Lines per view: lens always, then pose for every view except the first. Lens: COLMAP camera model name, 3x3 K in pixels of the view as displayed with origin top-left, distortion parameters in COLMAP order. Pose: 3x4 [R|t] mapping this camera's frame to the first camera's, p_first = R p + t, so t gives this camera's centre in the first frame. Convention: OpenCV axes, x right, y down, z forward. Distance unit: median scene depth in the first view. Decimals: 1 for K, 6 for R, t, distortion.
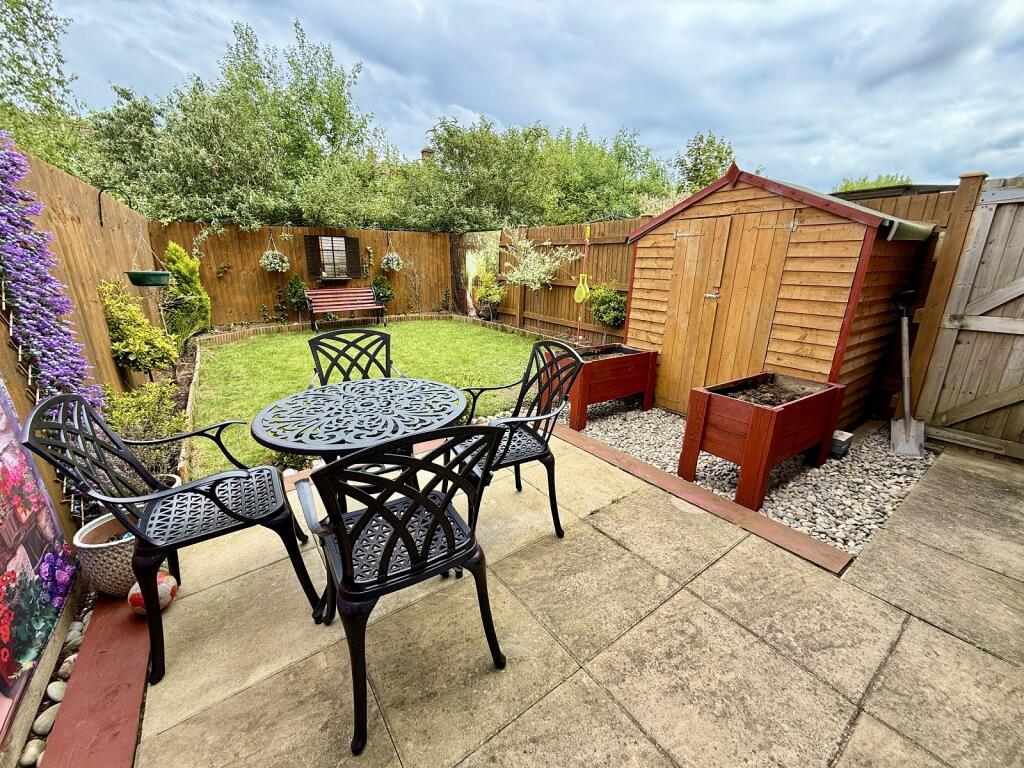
lens RADIAL K [[408.4, 0, 509.5], [0, 408.4, 383.3], [0, 0, 1]] dist [0.000645, 0.000070]
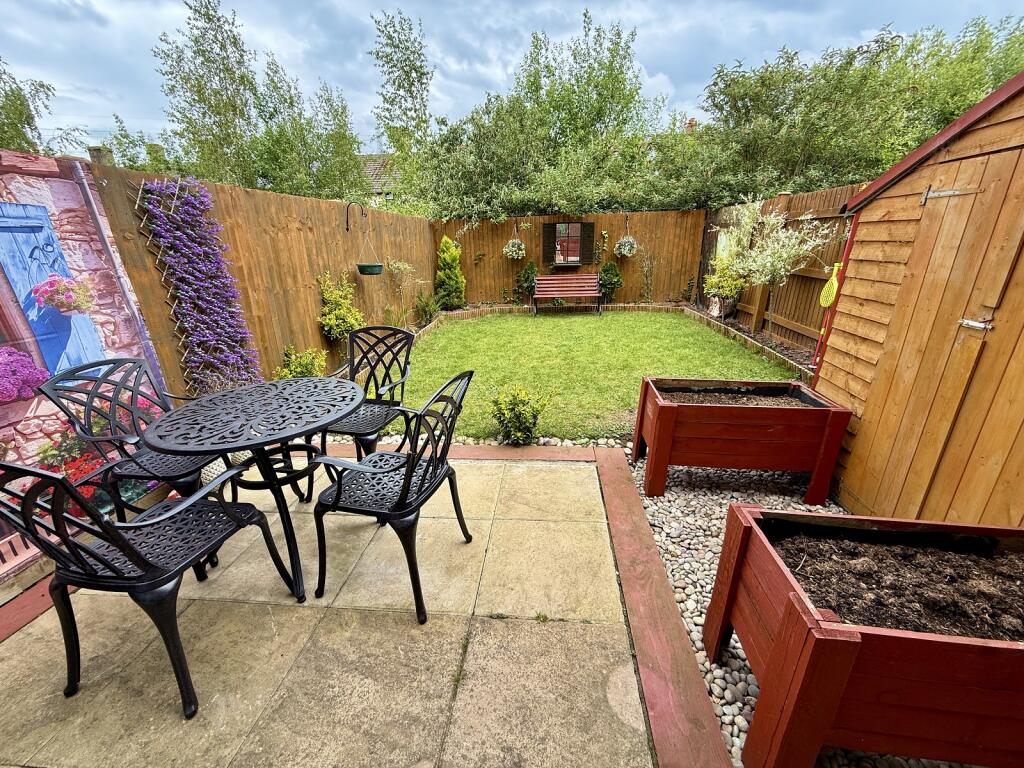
lens RADIAL K [[408.4, 0, 509.5], [0, 408.4, 383.3], [0, 0, 1]] dist [0.000645, 0.000070]
pose [[0.750828, 0.190080, -0.632556, 0.351398], [-0.161394, 0.981463, 0.103354, -0.096379], [0.640475, 0.024490, 0.767588, 0.264966]]
